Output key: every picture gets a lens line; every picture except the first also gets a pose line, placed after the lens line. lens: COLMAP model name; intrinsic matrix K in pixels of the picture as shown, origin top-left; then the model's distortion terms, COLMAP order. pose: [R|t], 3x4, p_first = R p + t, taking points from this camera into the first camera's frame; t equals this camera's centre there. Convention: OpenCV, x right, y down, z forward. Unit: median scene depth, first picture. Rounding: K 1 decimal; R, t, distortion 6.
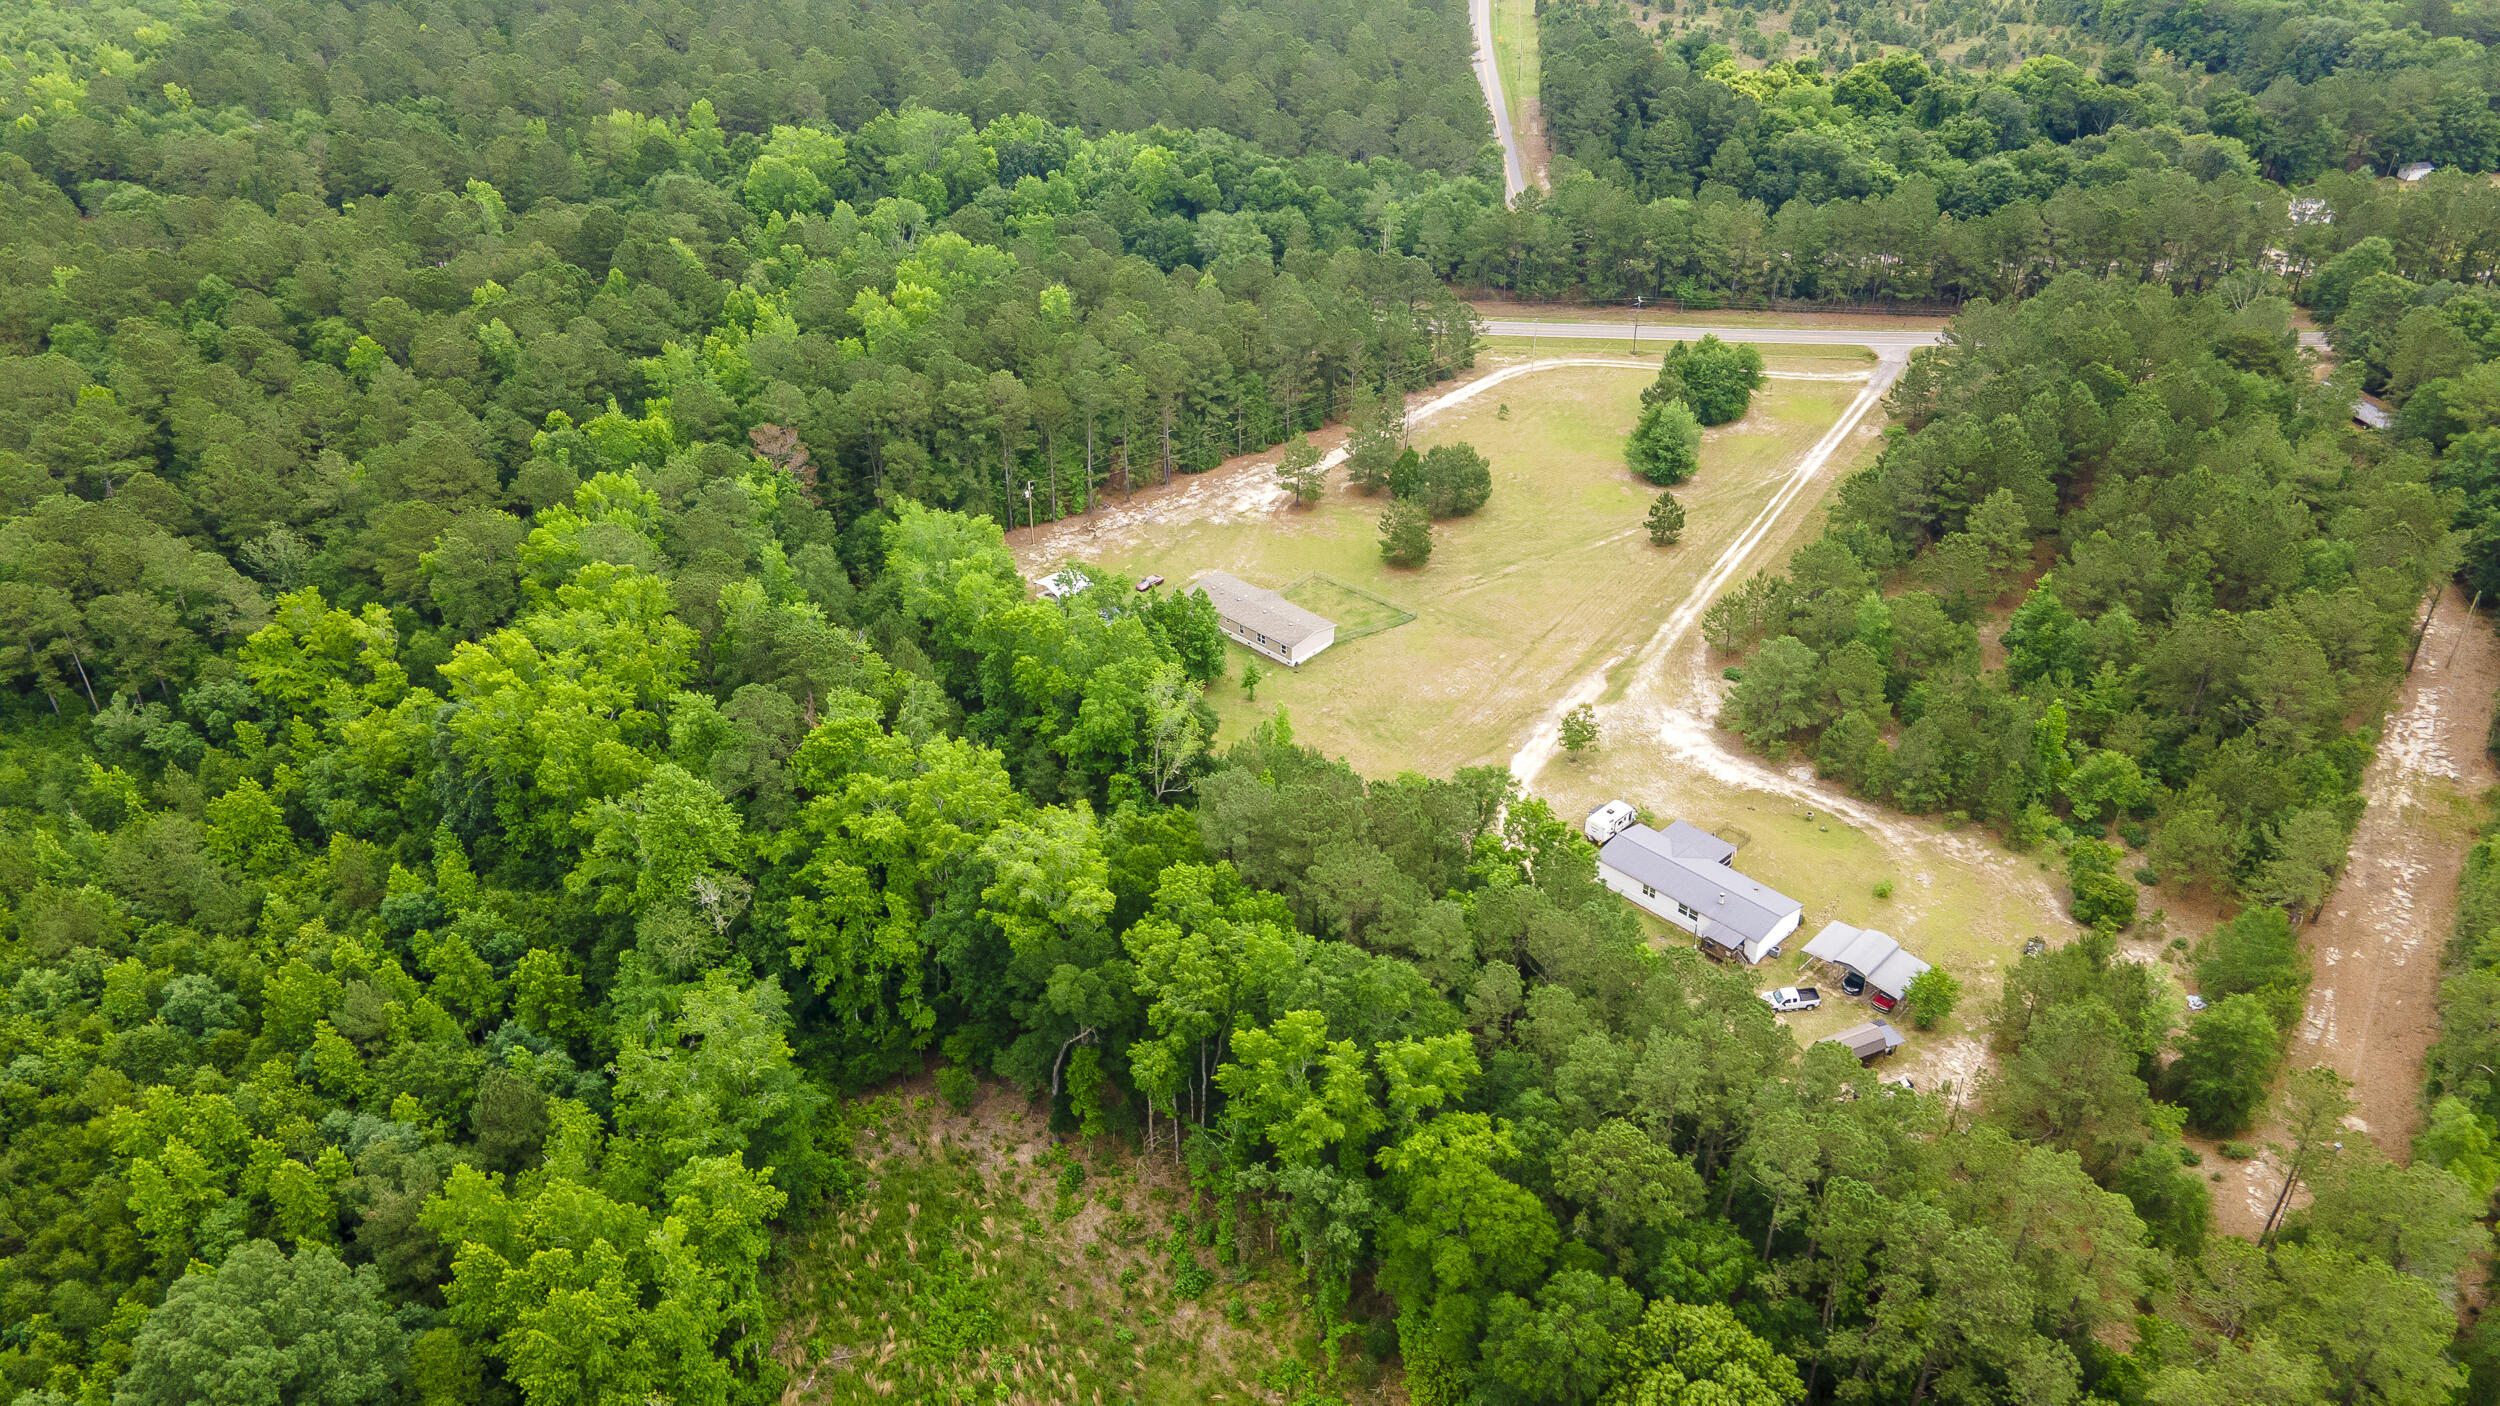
lens RADIAL K [[1817.8, 0, 1250.0], [0, 1817.8, 703.0], [0, 0, 1]] dist [0.020943, 0.031962]
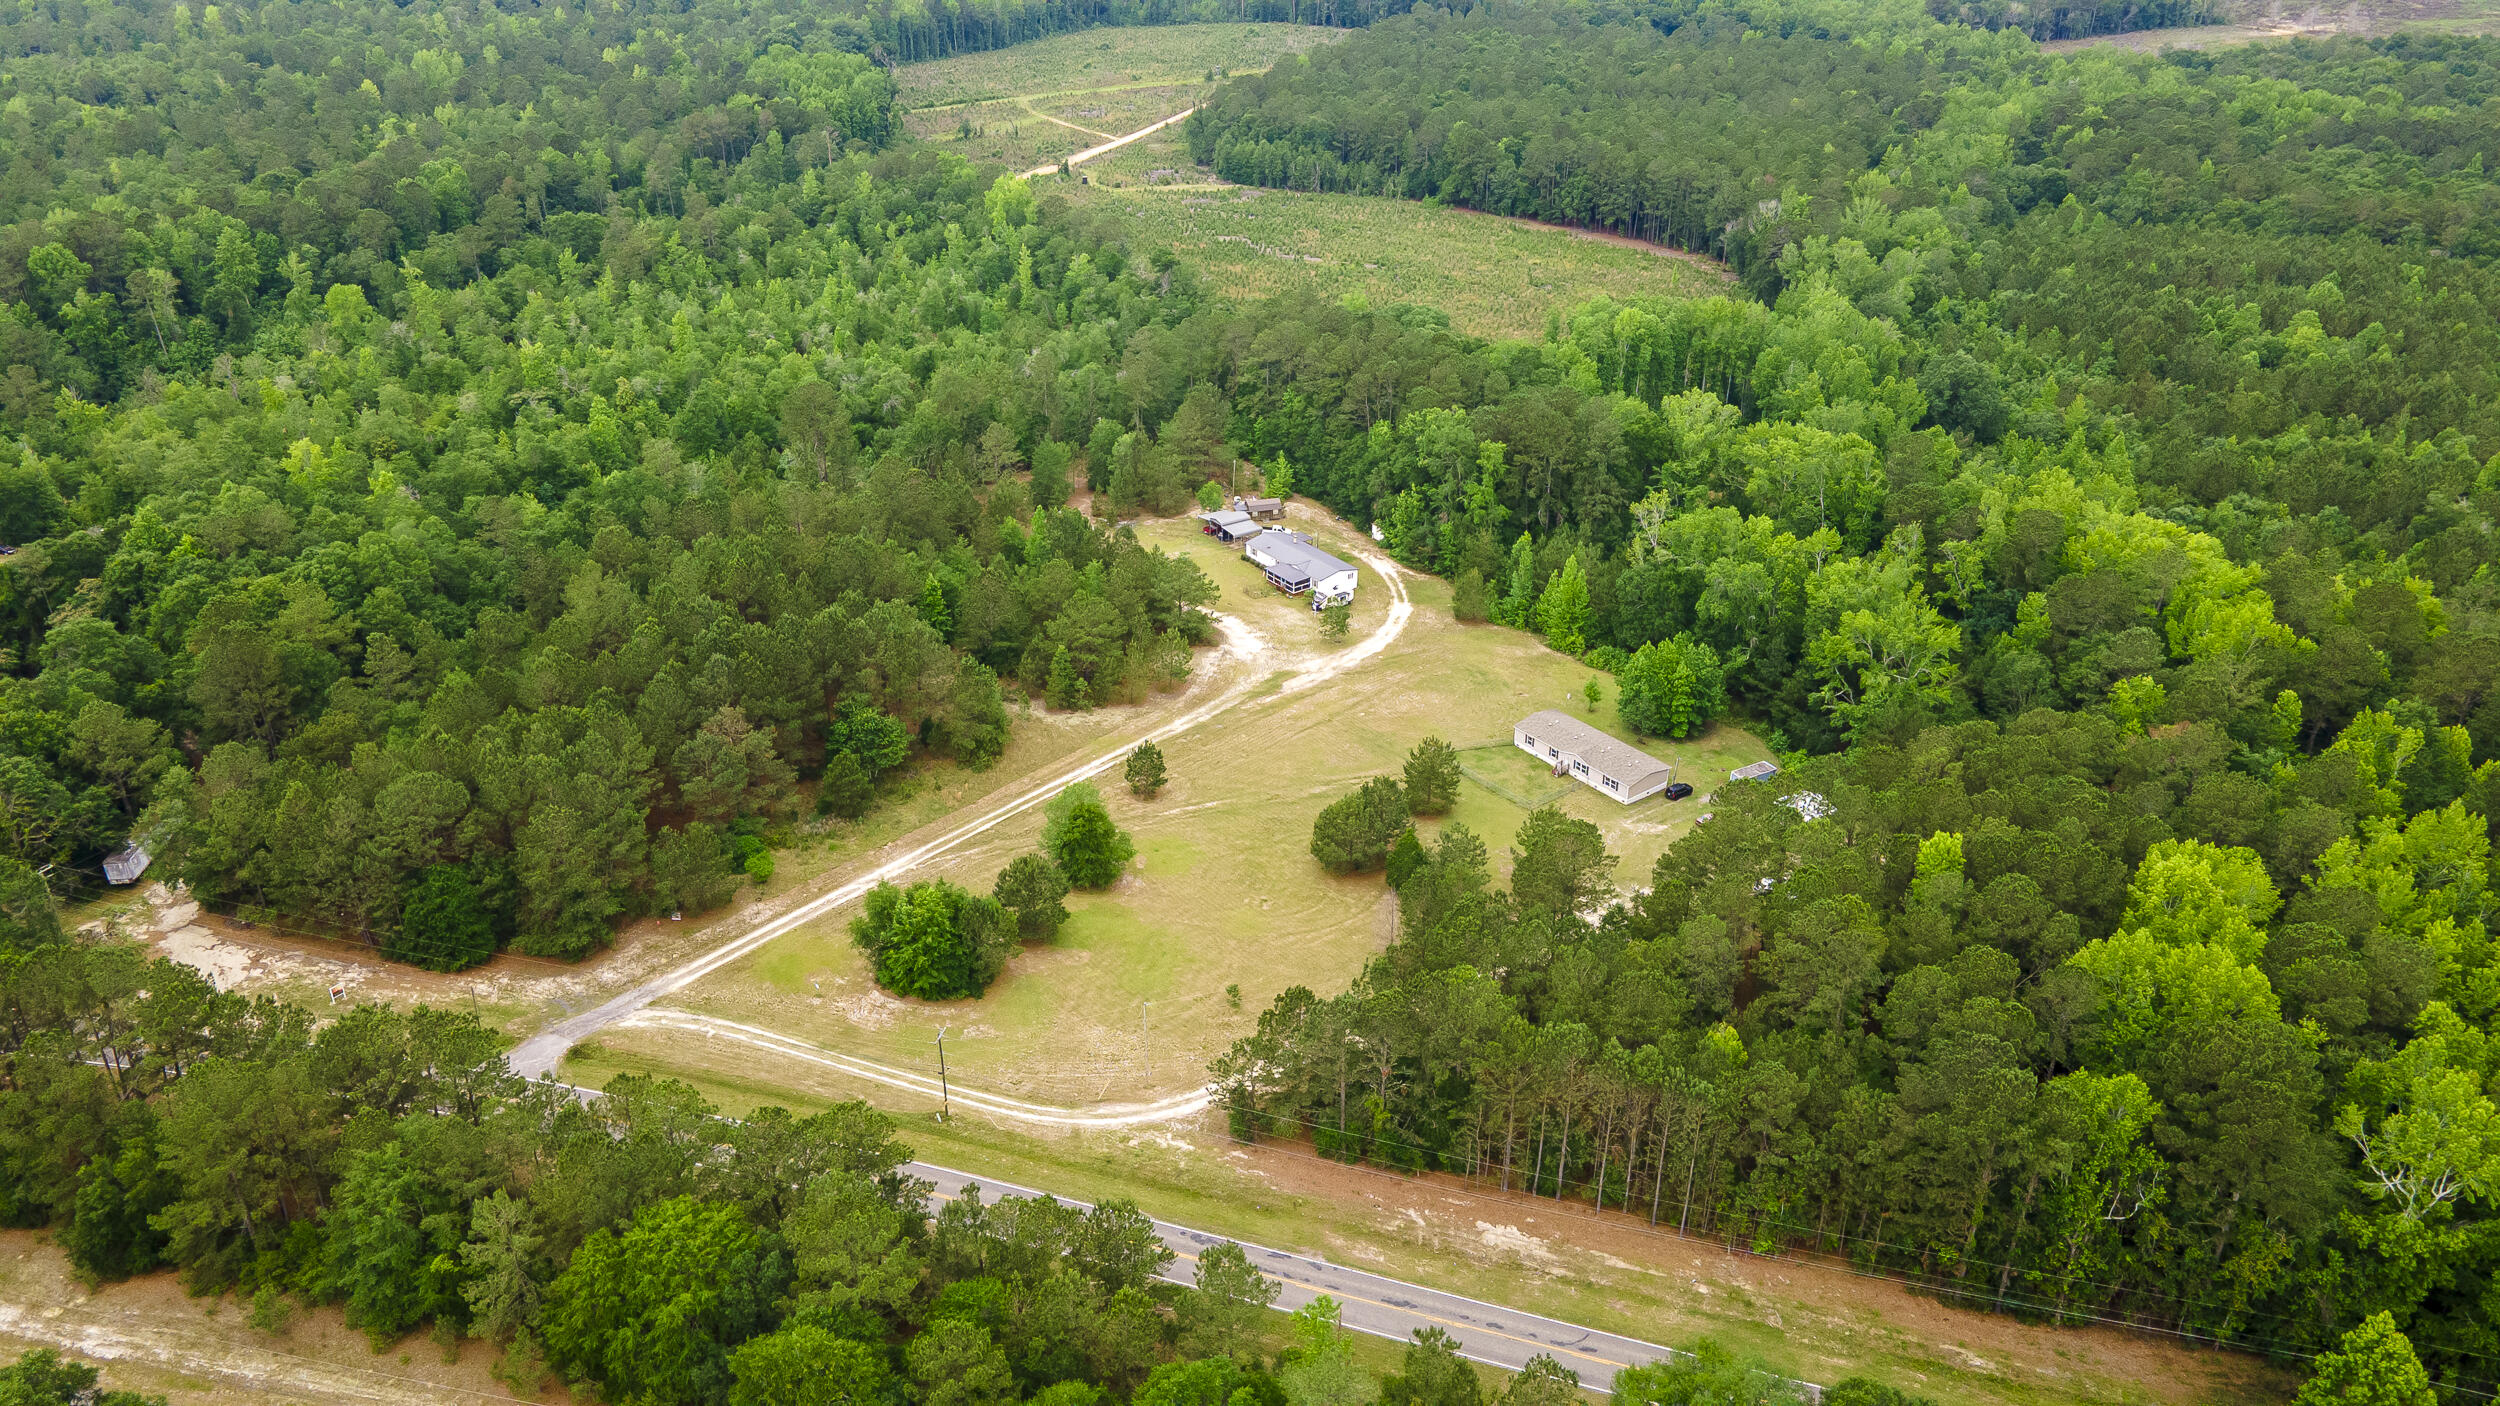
lens RADIAL K [[1817.8, 0, 1250.0], [0, 1817.8, 703.0], [0, 0, 1]] dist [0.020943, 0.031962]
pose [[-0.991460, -0.062218, 0.114615, 0.070368], [0.069462, 0.491878, 0.867889, -0.855427], [-0.110375, 0.868438, -0.483356, 1.328860]]
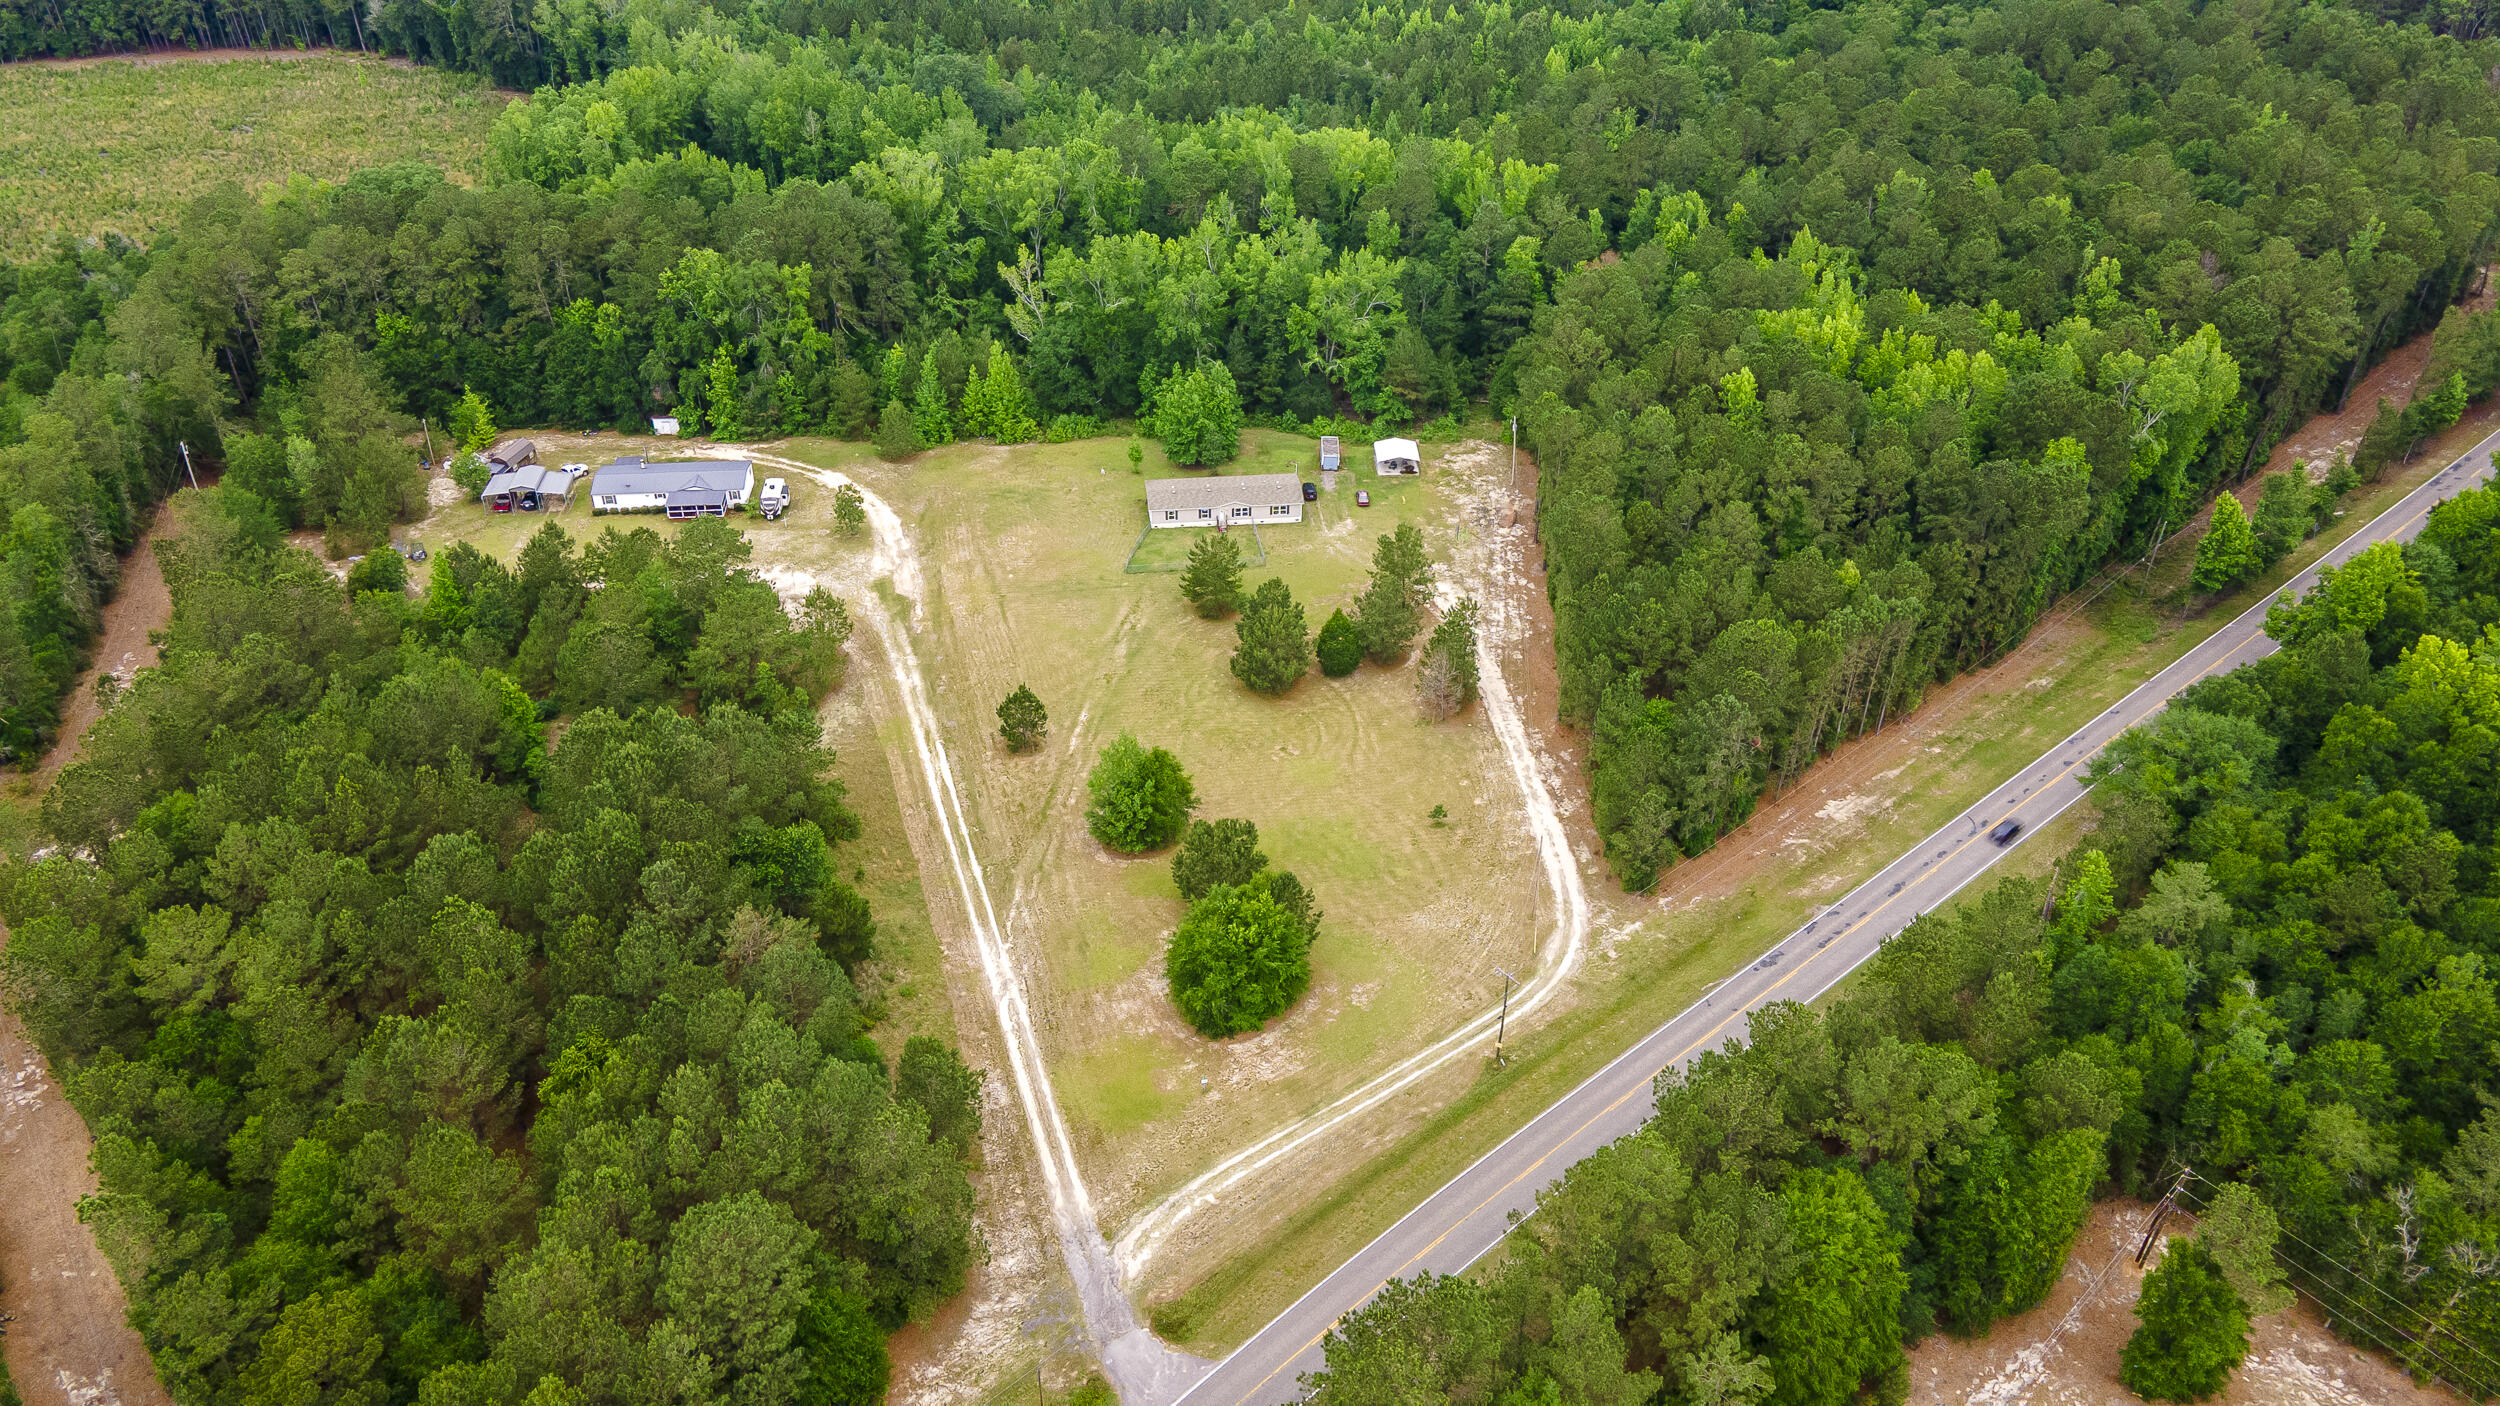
lens RADIAL K [[1817.8, 0, 1250.0], [0, 1817.8, 703.0], [0, 0, 1]] dist [0.020943, 0.031962]
pose [[-0.634210, 0.443822, -0.633087, 0.615569], [-0.425939, 0.482806, 0.765163, -0.692927], [0.645254, 0.754931, -0.117159, 1.084296]]
